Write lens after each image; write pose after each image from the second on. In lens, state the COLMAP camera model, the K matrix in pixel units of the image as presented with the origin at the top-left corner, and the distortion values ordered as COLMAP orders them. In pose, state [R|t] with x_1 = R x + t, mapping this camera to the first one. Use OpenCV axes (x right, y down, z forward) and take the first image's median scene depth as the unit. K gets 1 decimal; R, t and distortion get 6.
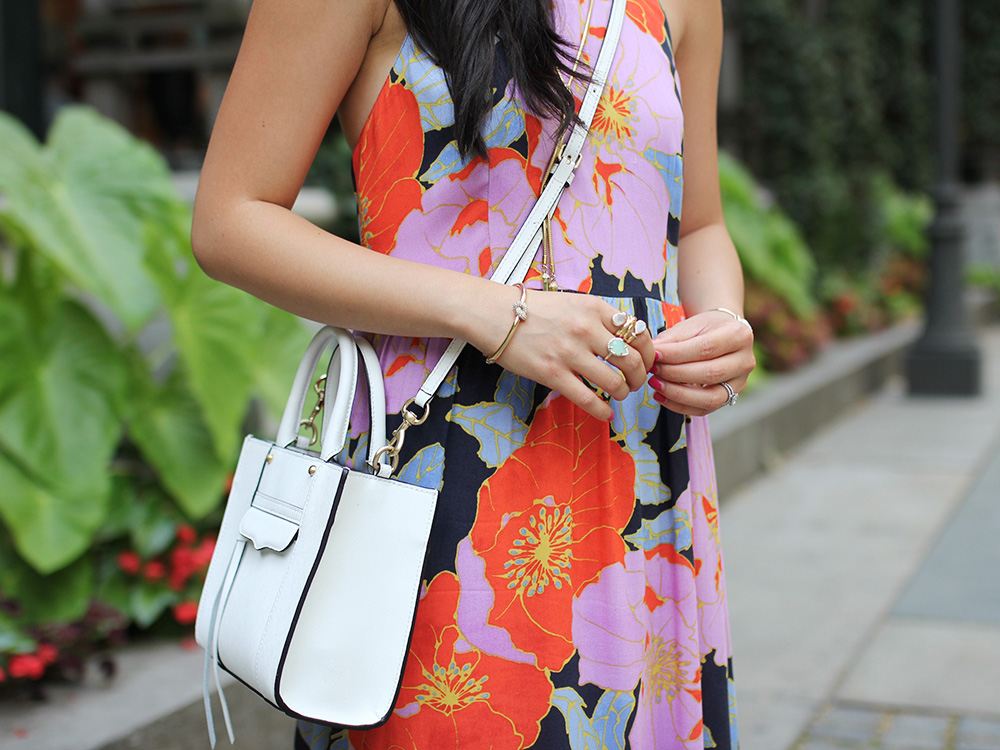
lens RADIAL K [[1600.8, 0, 500.0], [0, 1600.8, 375.0], [0, 0, 1]] dist [0.002467, 0.015560]
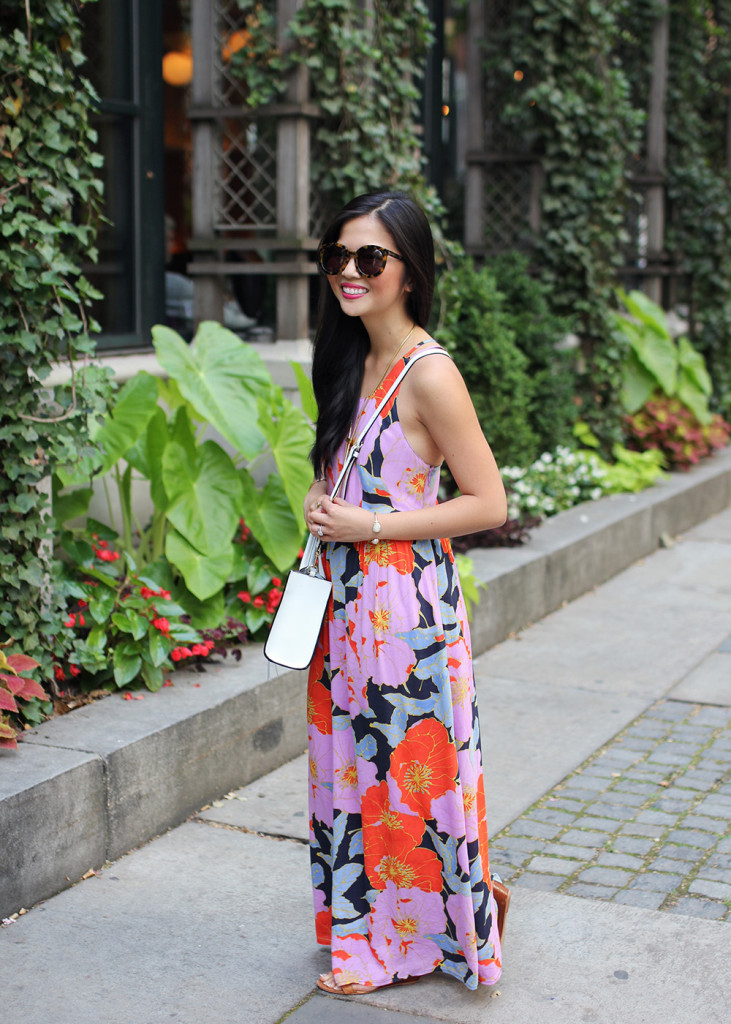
lens RADIAL K [[1539.4, 0, 365.5], [0, 1539.4, 512.0], [0, 0, 1]] dist [-0.045938, 0.044678]
pose [[0.997451, 0.027652, -0.065775, 0.006016], [-0.024226, 0.998336, 0.052325, -0.063284], [0.067112, -0.050598, 0.996462, -0.632632]]
